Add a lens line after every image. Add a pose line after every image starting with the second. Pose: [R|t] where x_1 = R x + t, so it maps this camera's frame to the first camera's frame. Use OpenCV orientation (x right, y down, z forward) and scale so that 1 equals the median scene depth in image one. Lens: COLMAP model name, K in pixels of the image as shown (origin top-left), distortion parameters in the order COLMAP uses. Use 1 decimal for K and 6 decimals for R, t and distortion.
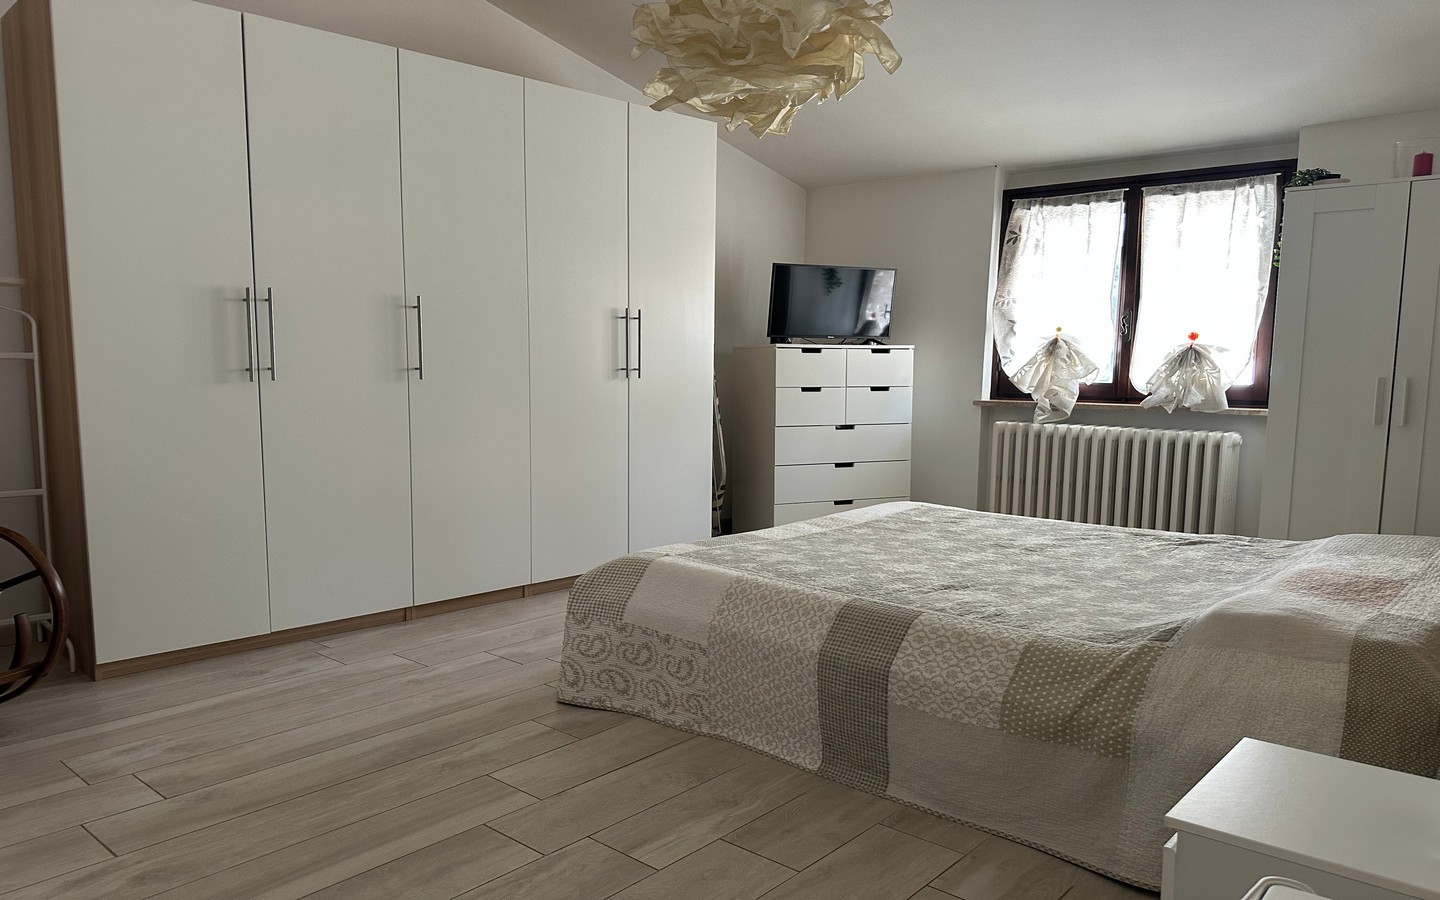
lens RADIAL K [[987.4, 0, 694.4], [0, 987.4, 508.7], [0, 0, 1]] dist [0.073060, -0.102095]
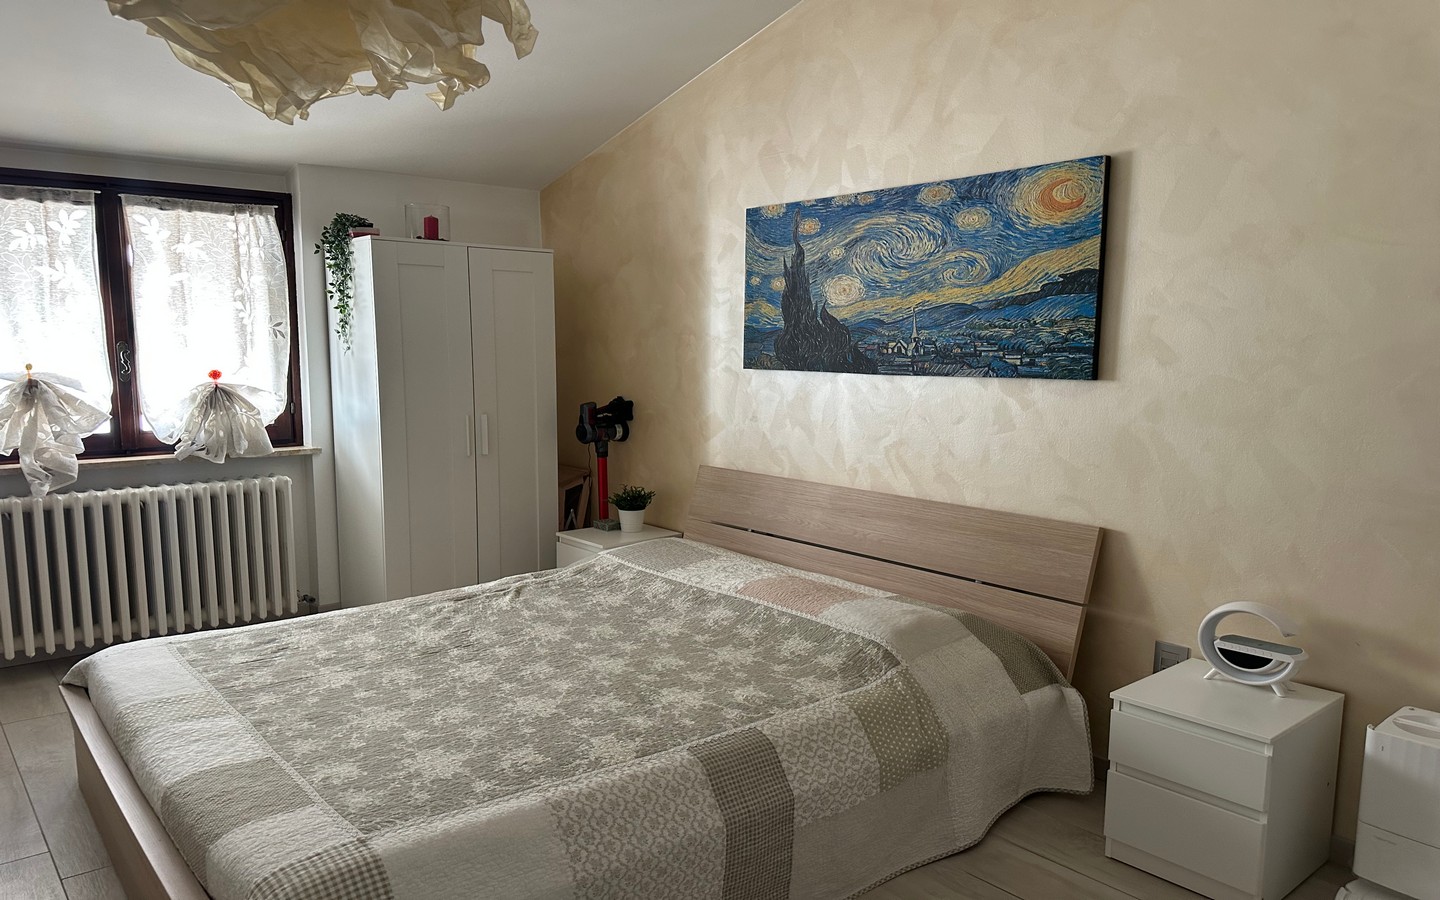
lens RADIAL K [[987.4, 0, 747.2], [0, 987.4, 509.3], [0, 0, 1]] dist [0.073060, -0.102095]
pose [[0.144024, -0.171096, 0.974671, -0.325846], [0.147229, 0.977682, 0.149870, -0.120361], [-0.978561, 0.121915, 0.166000, 0.409285]]
